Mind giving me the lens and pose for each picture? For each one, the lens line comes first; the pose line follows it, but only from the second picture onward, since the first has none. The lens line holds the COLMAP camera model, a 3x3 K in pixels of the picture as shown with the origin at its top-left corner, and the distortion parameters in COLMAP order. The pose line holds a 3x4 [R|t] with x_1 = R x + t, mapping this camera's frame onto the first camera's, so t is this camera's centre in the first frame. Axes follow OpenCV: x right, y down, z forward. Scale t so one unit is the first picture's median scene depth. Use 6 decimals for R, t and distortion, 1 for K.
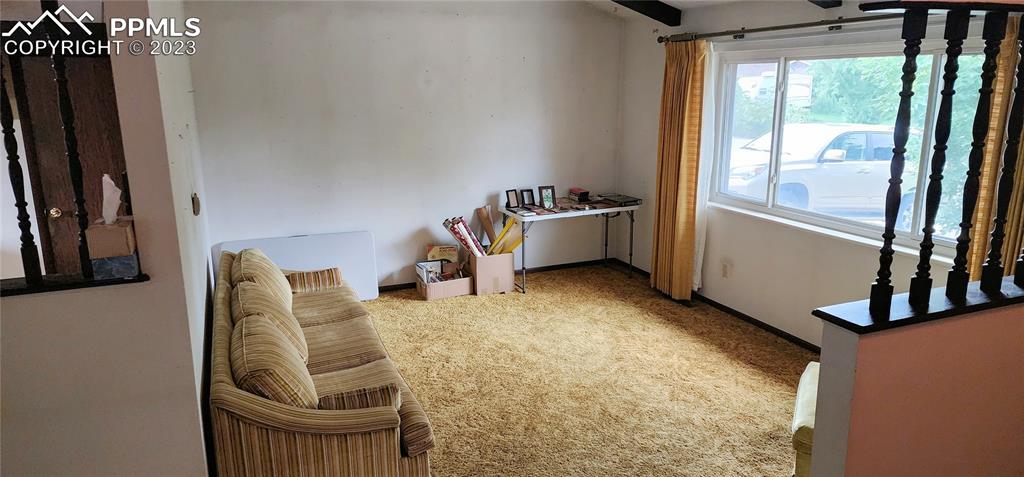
lens RADIAL K [[677.6, 0, 512.0], [0, 677.6, 238.5], [0, 0, 1]] dist [0.222106, -0.452736]
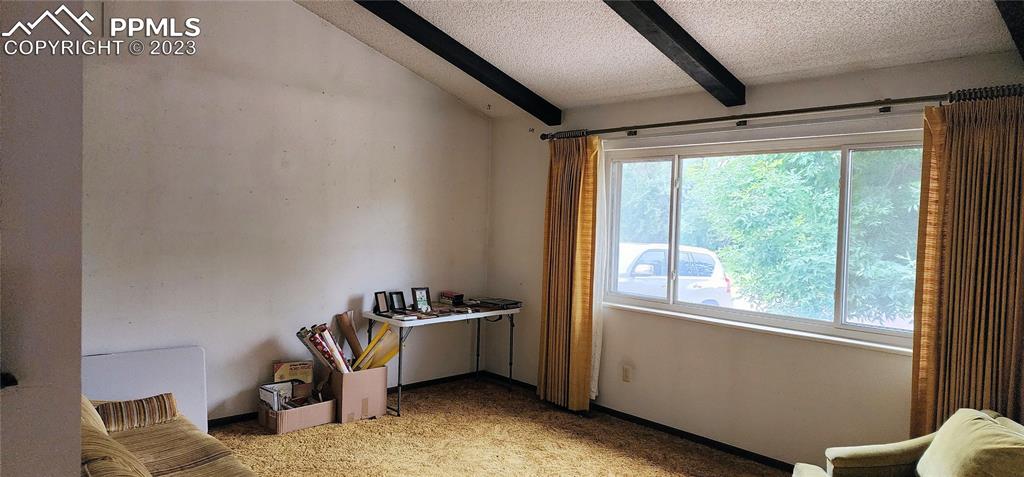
lens RADIAL K [[681.6, 0, 510.2], [0, 681.6, 231.5], [0, 0, 1]] dist [0.122978, -0.134319]
pose [[0.944916, 0.025173, 0.326343, -0.140943], [0.038638, 0.981489, -0.187582, 0.023935], [-0.325024, 0.189859, 0.926452, 0.145525]]
